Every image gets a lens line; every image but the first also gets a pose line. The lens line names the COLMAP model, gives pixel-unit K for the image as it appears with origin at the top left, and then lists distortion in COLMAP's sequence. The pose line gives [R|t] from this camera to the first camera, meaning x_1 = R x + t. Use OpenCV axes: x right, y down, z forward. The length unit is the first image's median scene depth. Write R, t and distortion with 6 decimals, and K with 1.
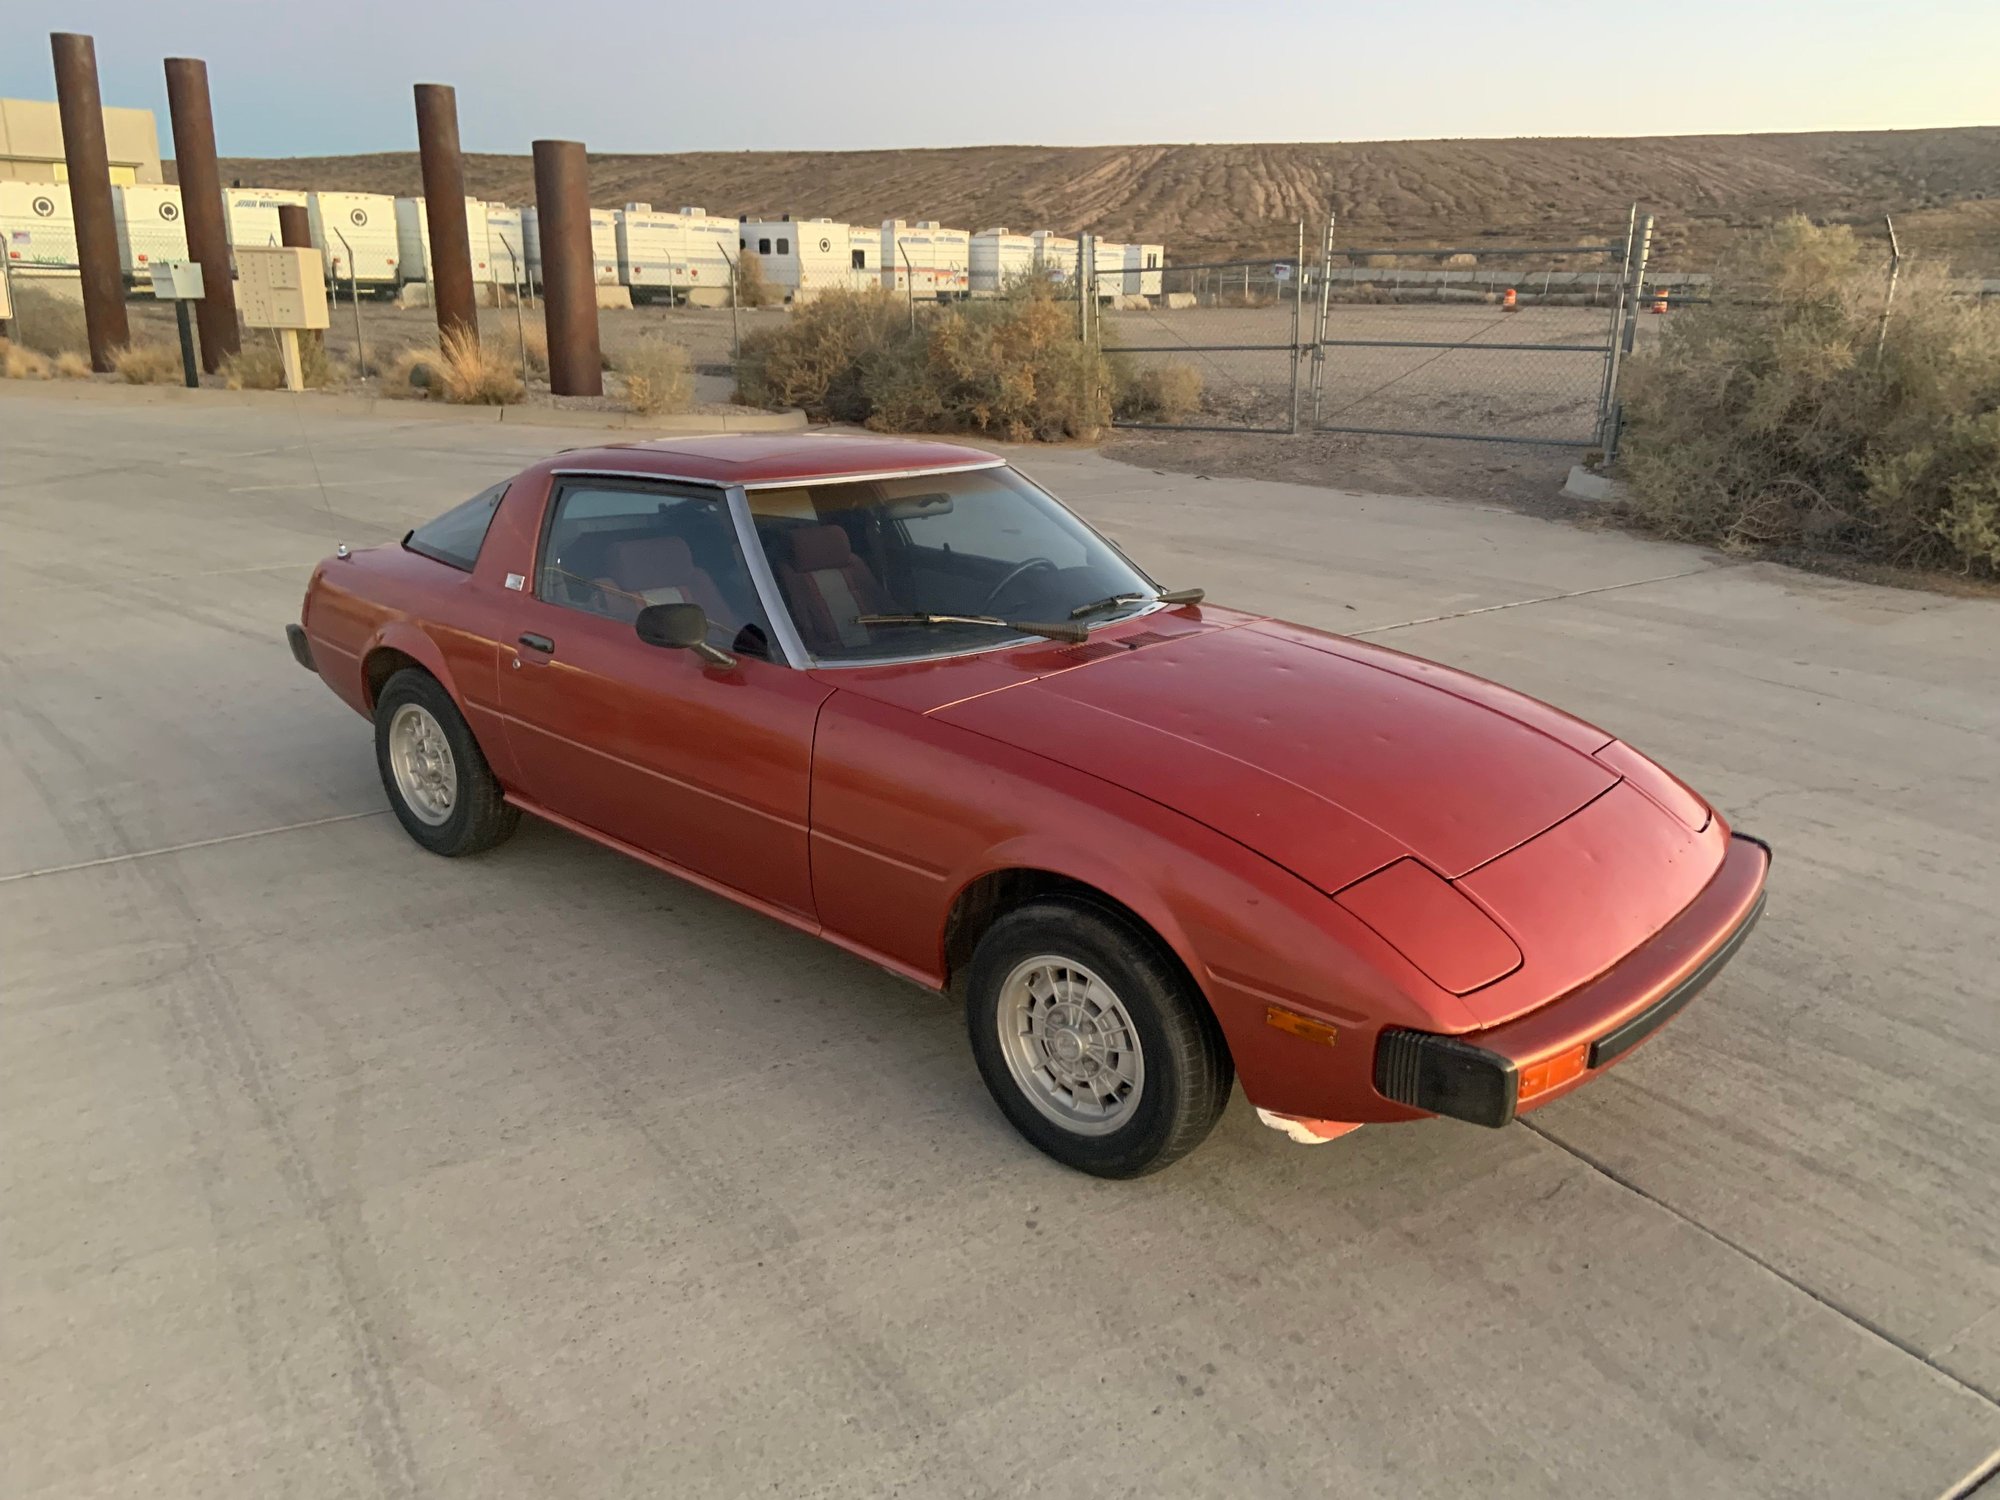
lens RADIAL K [[1496.1, 0, 1010.5], [0, 1496.1, 750.9], [0, 0, 1]] dist [0.110881, -0.129810]
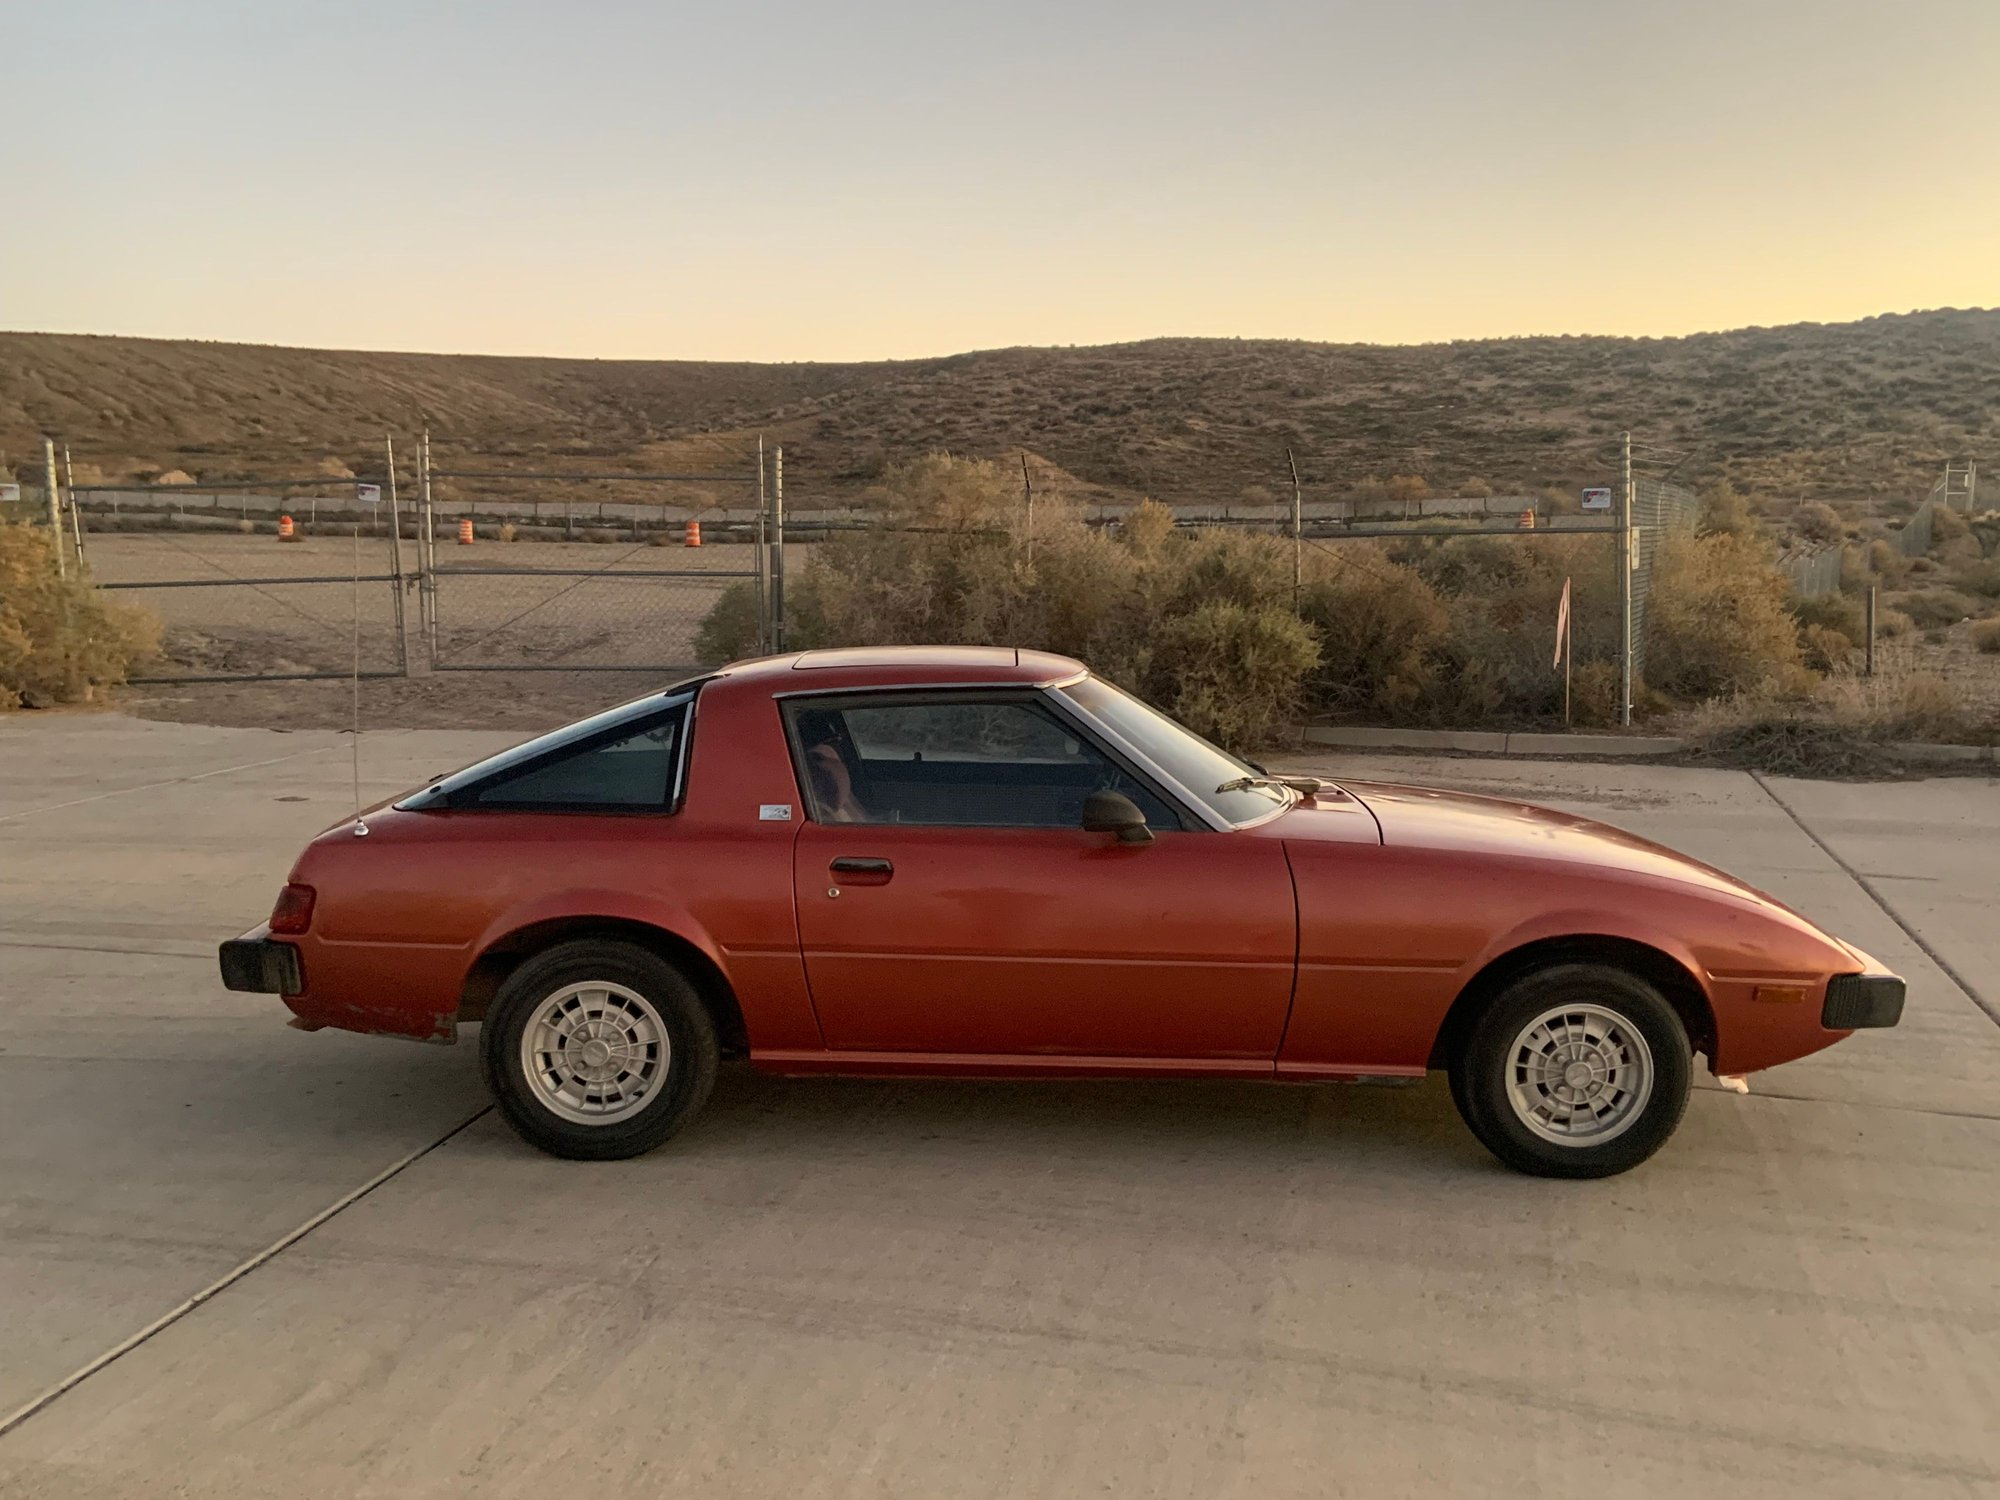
lens RADIAL K [[1849.1, 0, 1018.4], [0, 1849.1, 751.8], [0, 0, 1]] dist [0.072290, 0.000000]
pose [[0.750862, -0.088318, 0.654528, -0.219066], [0.197443, 0.975716, -0.094845, -0.002406], [-0.630256, 0.200447, 0.750065, 0.010089]]
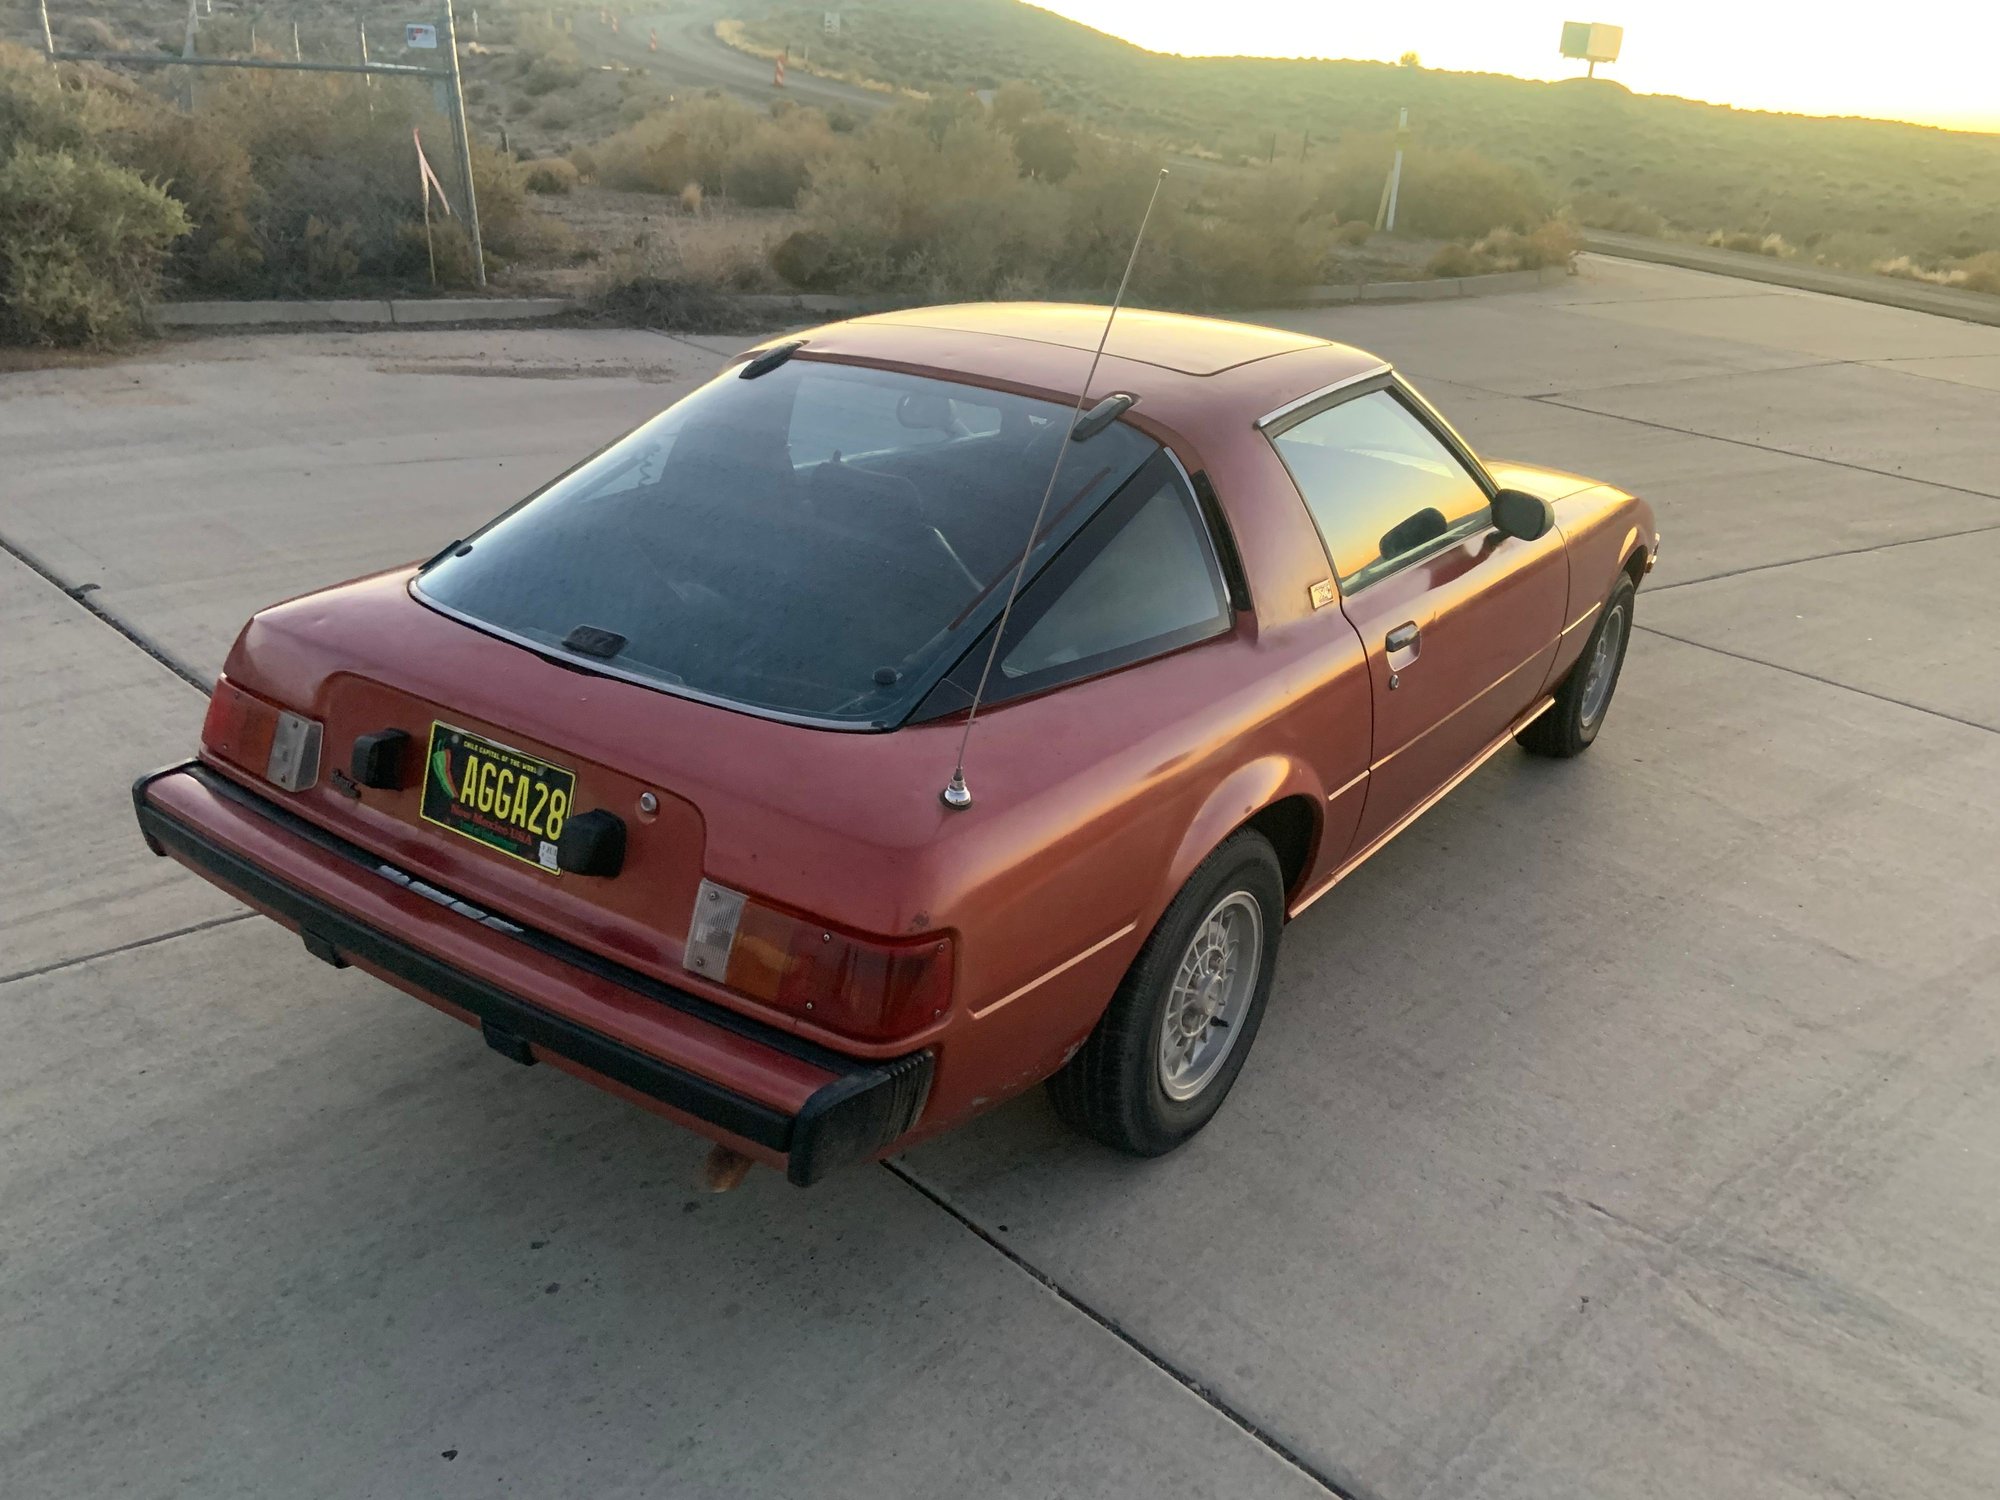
lens RADIAL K [[1496.1, 0, 1017.0], [0, 1496.1, 760.0], [0, 0, 1]] dist [0.110881, -0.129810]
pose [[-0.116615, -0.407643, 0.905664, -0.214384], [0.228132, 0.876509, 0.423895, -0.081440], [-0.966621, 0.256043, -0.009218, 0.263642]]
